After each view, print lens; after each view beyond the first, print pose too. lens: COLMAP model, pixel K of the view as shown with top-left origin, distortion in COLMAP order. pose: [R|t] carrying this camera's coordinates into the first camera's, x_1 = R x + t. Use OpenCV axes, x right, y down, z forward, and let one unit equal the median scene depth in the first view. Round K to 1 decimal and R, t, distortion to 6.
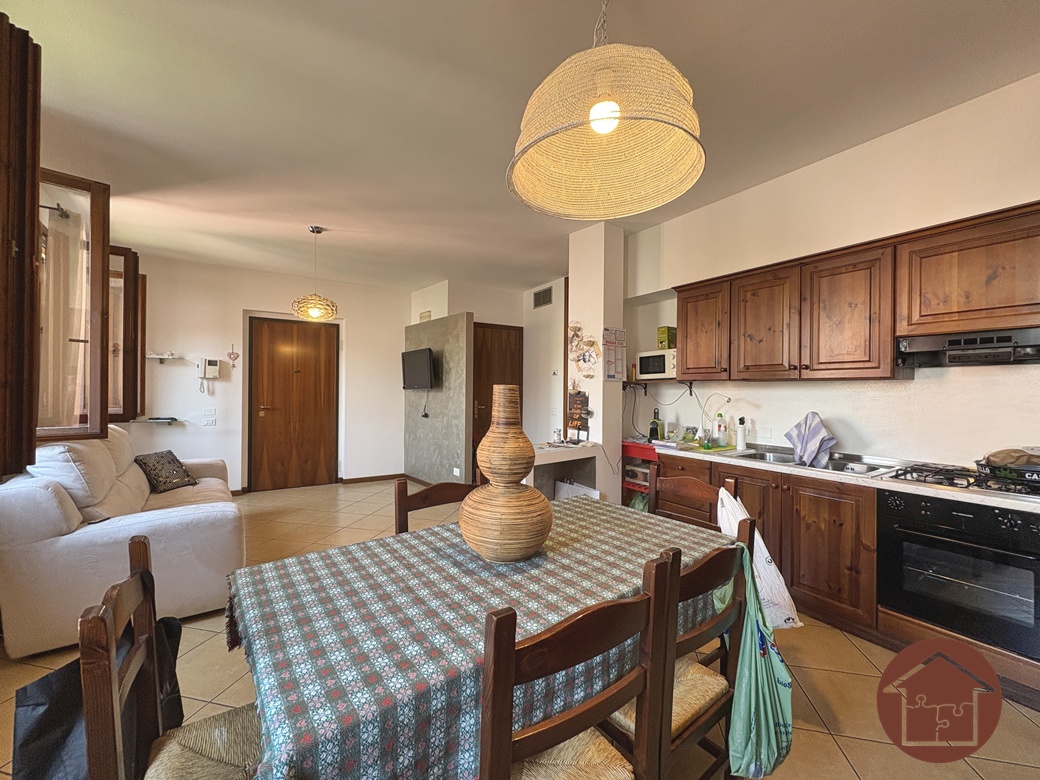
lens RADIAL K [[413.8, 0, 519.8], [0, 413.8, 389.8], [0, 0, 1]] dist [0.000937, 0.000230]
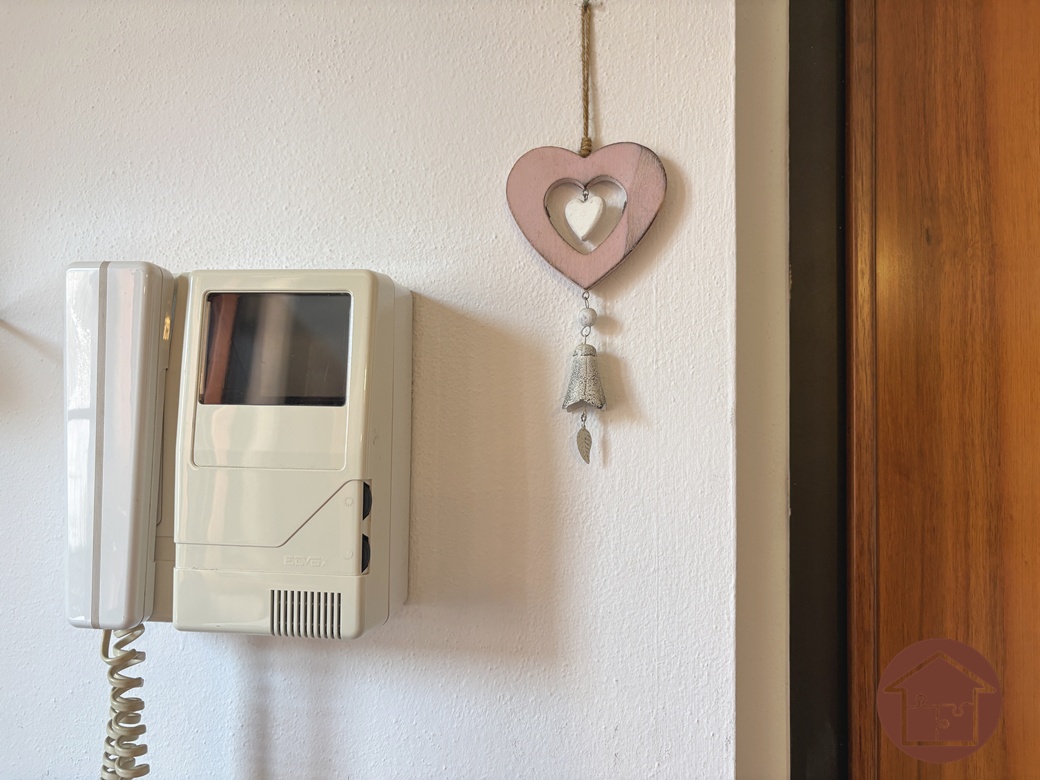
lens RADIAL K [[801.1, 0, 518.4], [0, 801.1, 390.5], [0, 0, 1]] dist [0.001957, 0.000122]
pose [[0.779552, -0.002741, -0.626331, -0.629238], [0.001034, 0.999995, -0.003090, -0.056525], [0.626336, 0.001762, 0.779551, 0.904812]]
